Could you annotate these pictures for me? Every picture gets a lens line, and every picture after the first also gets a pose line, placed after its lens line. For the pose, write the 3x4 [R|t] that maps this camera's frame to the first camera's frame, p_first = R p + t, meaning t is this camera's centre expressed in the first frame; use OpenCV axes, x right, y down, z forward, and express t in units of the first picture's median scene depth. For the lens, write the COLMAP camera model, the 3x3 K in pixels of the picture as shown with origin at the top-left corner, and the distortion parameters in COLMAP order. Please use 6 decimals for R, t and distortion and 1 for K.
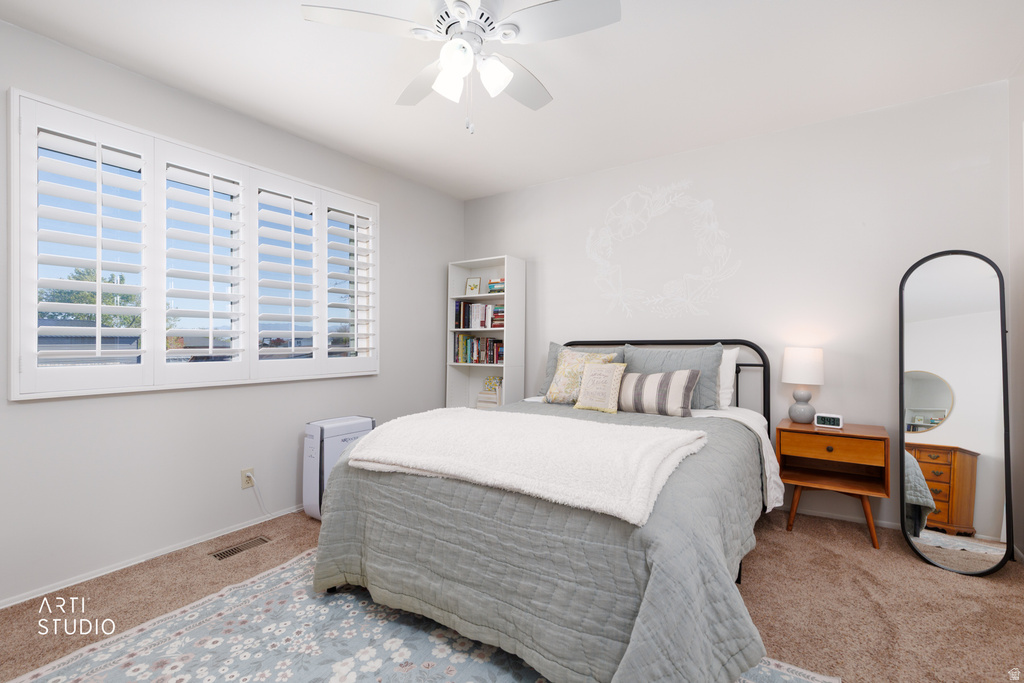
lens RADIAL K [[463.5, 0, 511.9], [0, 463.5, 339.9], [0, 0, 1]] dist [0.006254, 0.001305]
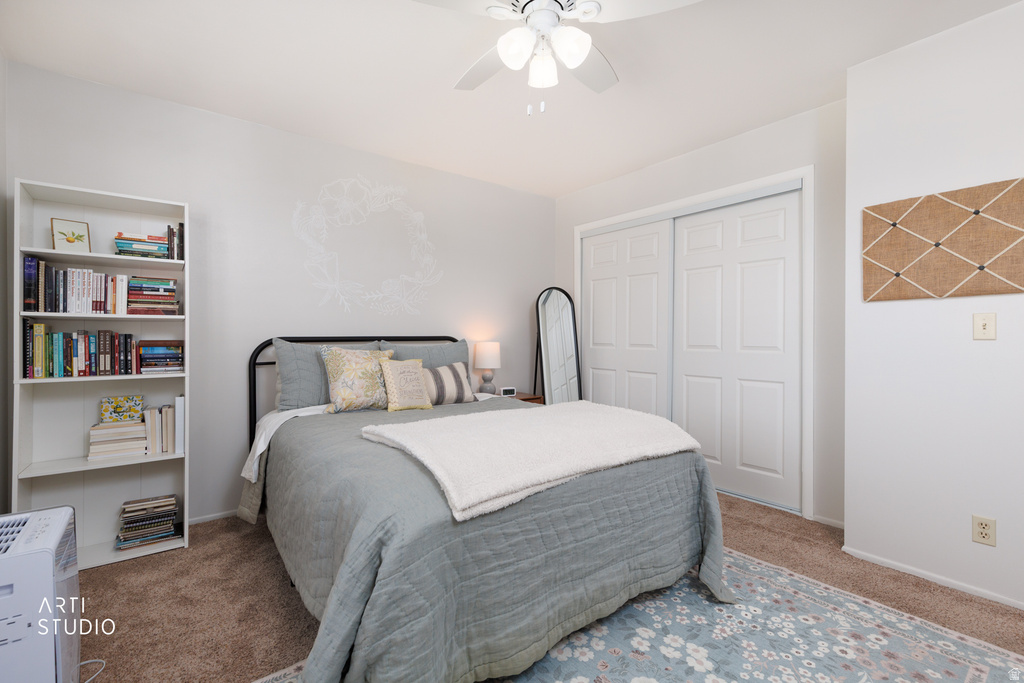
lens RADIAL K [[463.5, 0, 513.6], [0, 463.5, 341.8], [0, 0, 1]] dist [0.006254, 0.001305]
pose [[0.309783, -0.004557, 0.950796, -0.462082], [-0.002373, 0.999982, 0.005566, 0.004869], [-0.950804, -0.003981, 0.309767, 0.347921]]
